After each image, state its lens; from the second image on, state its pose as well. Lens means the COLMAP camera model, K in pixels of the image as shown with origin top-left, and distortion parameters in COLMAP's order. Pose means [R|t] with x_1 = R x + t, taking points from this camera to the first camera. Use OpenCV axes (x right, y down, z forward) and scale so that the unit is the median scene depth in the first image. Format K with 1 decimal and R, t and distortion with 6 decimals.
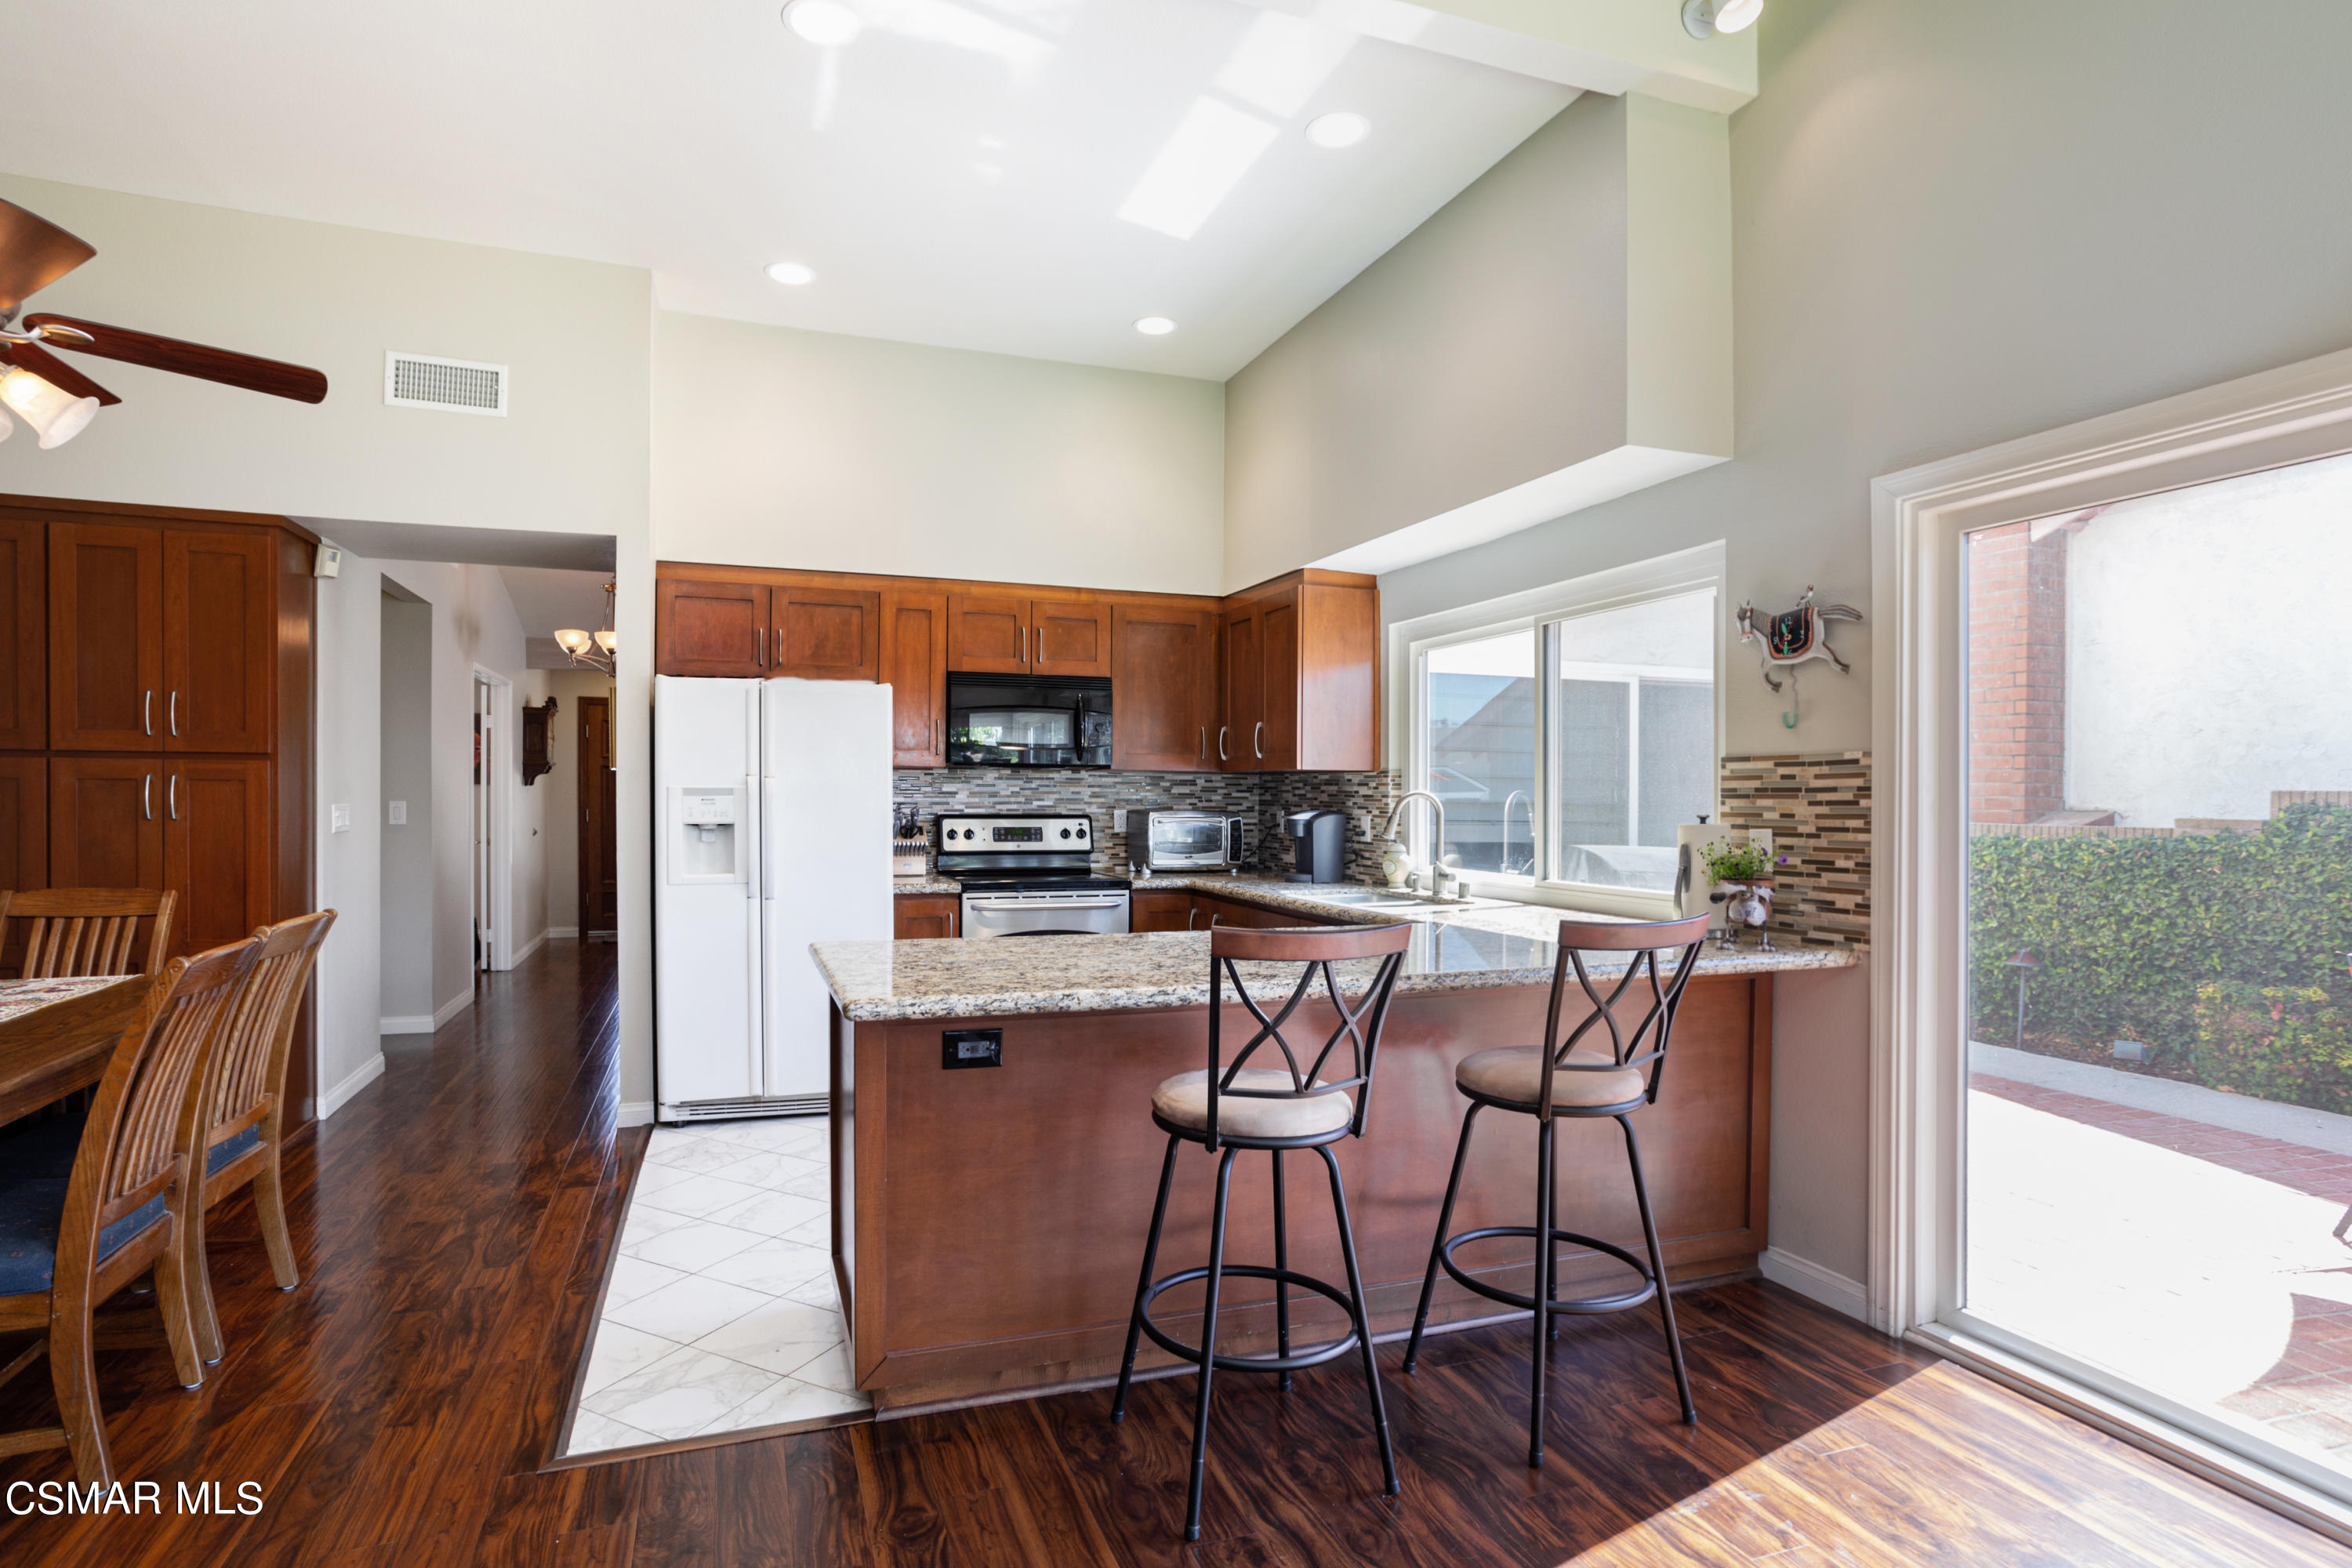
lens RADIAL K [[1171.7, 0, 1178.6], [0, 1171.7, 793.1], [0, 0, 1]] dist [-0.005077, 0.006733]
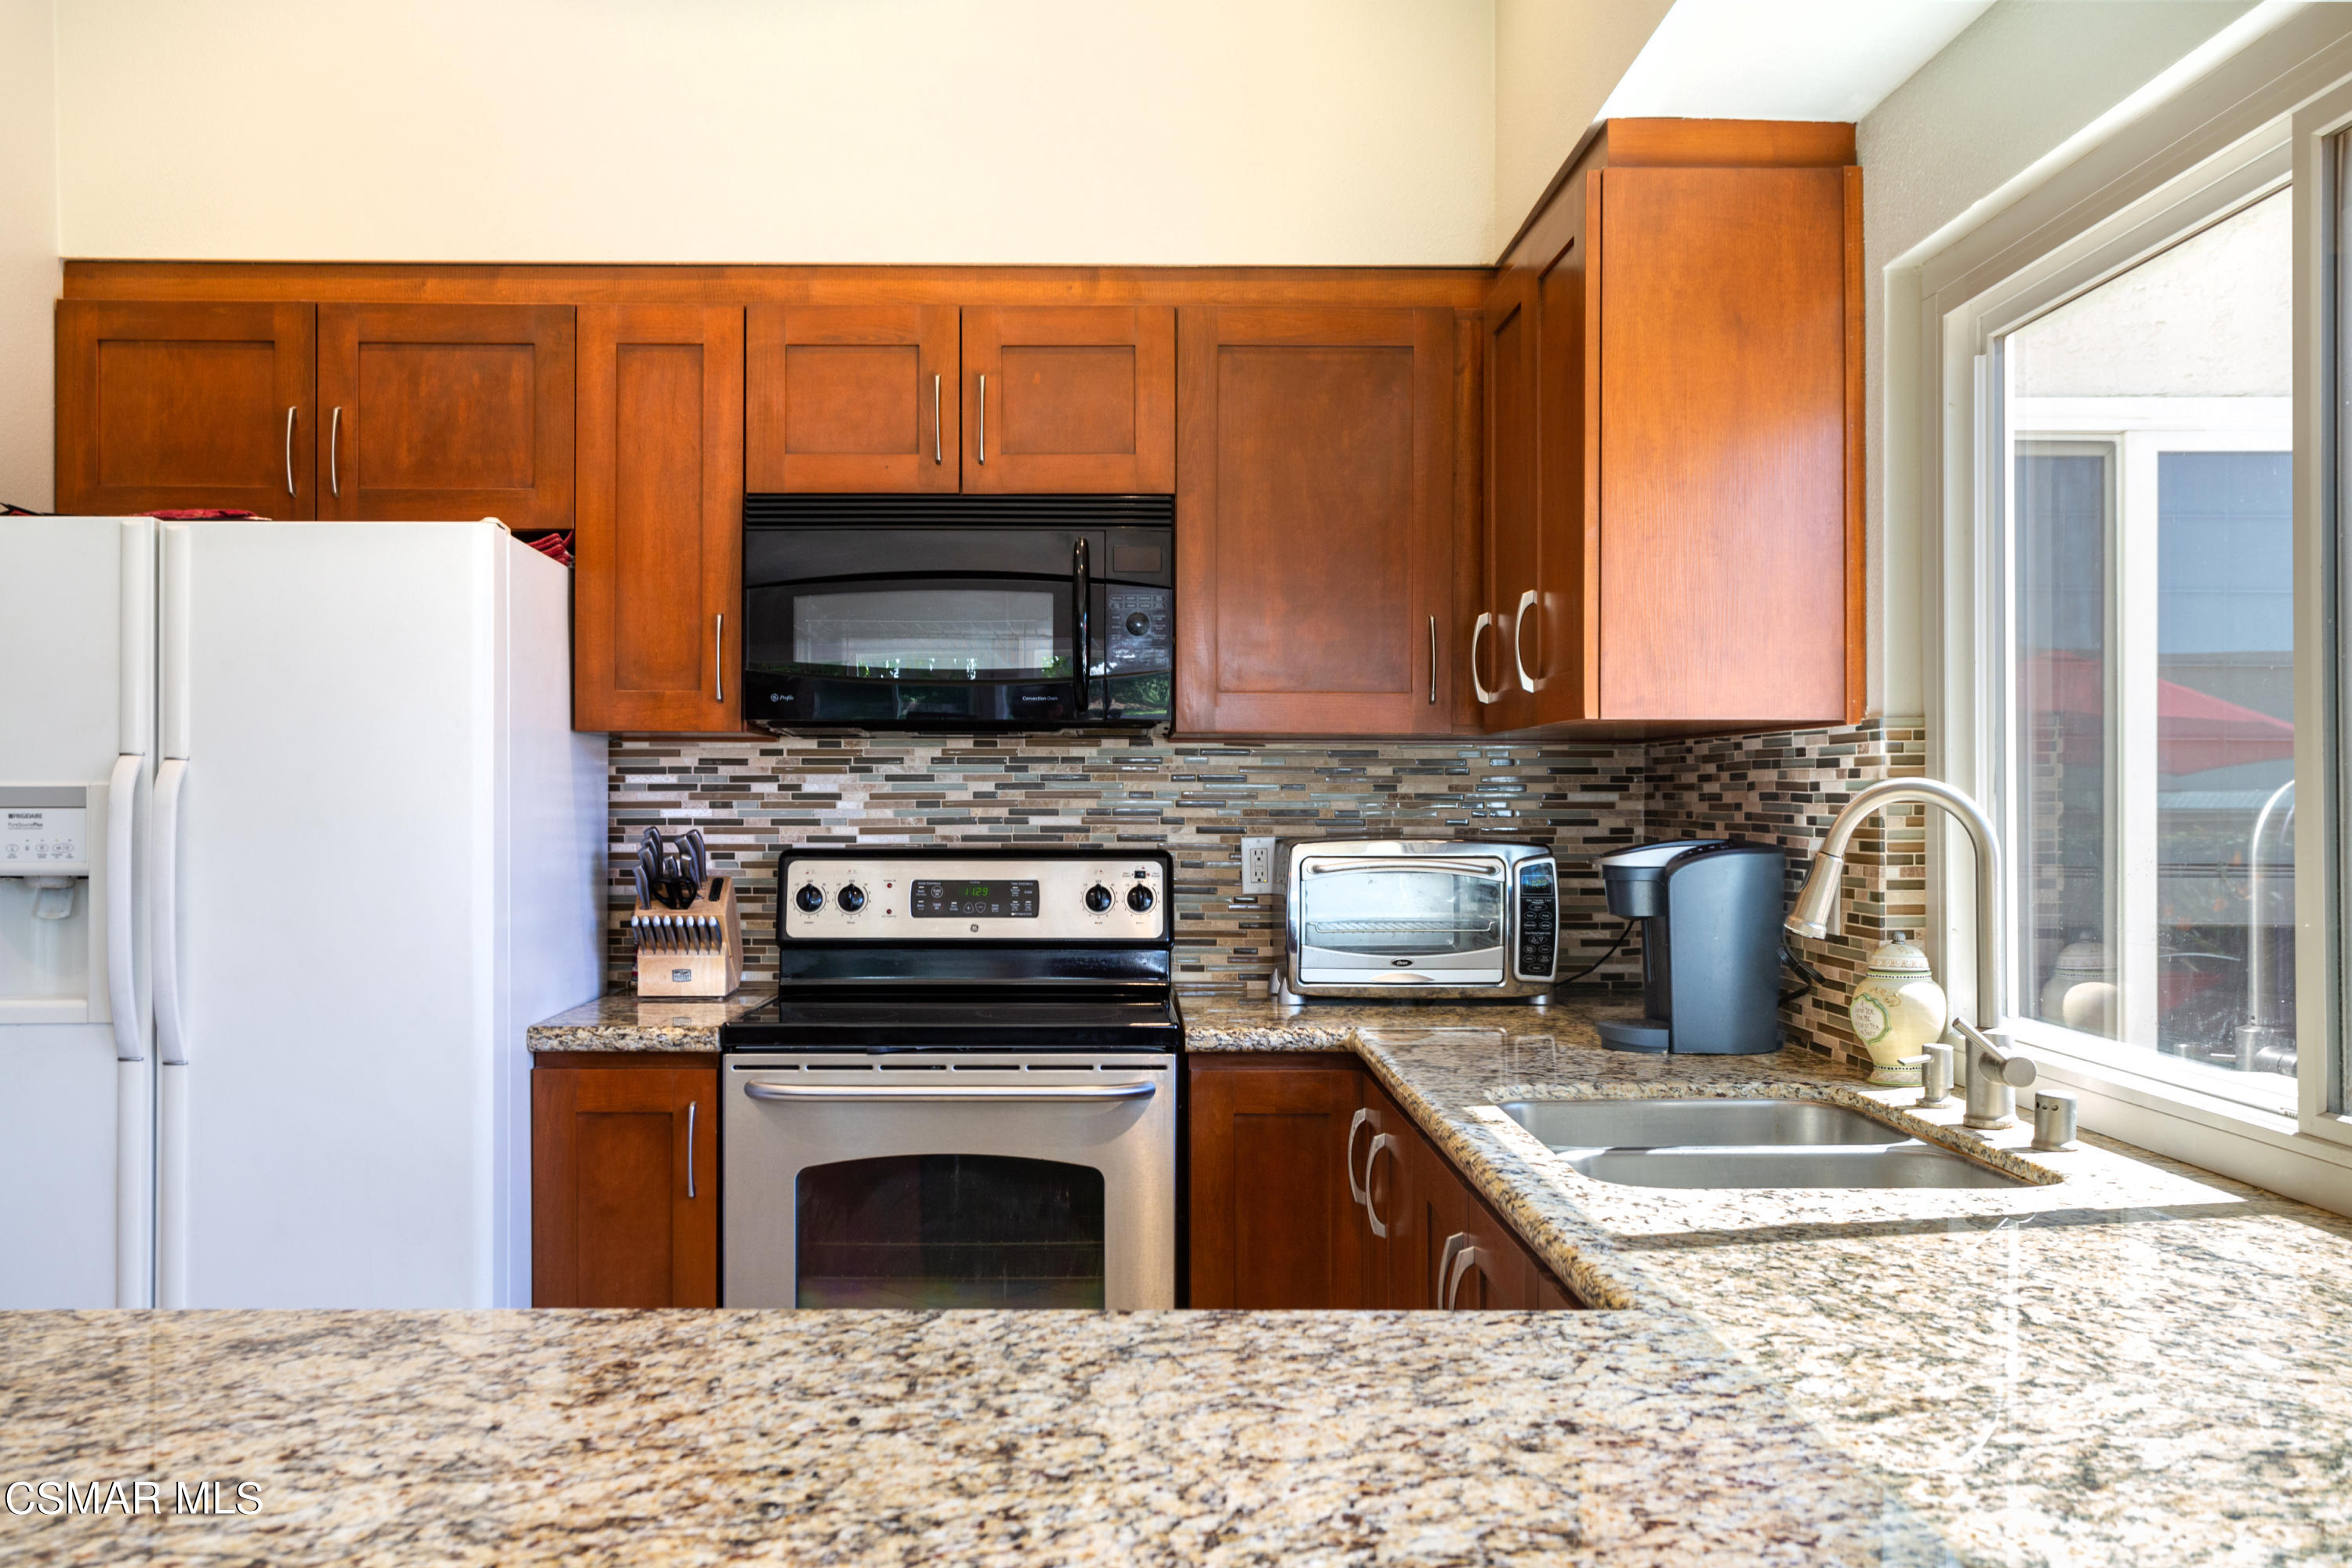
lens RADIAL K [[2049.0, 0, 1217.7], [0, 2049.0, 782.4], [0, 0, 1]] dist [0.038672, 0.003431]
pose [[0.940744, -0.009373, -0.338989, 0.192805], [0.005916, 0.999919, -0.011231, 0.003924], [0.339067, 0.008560, 0.940723, 0.391678]]
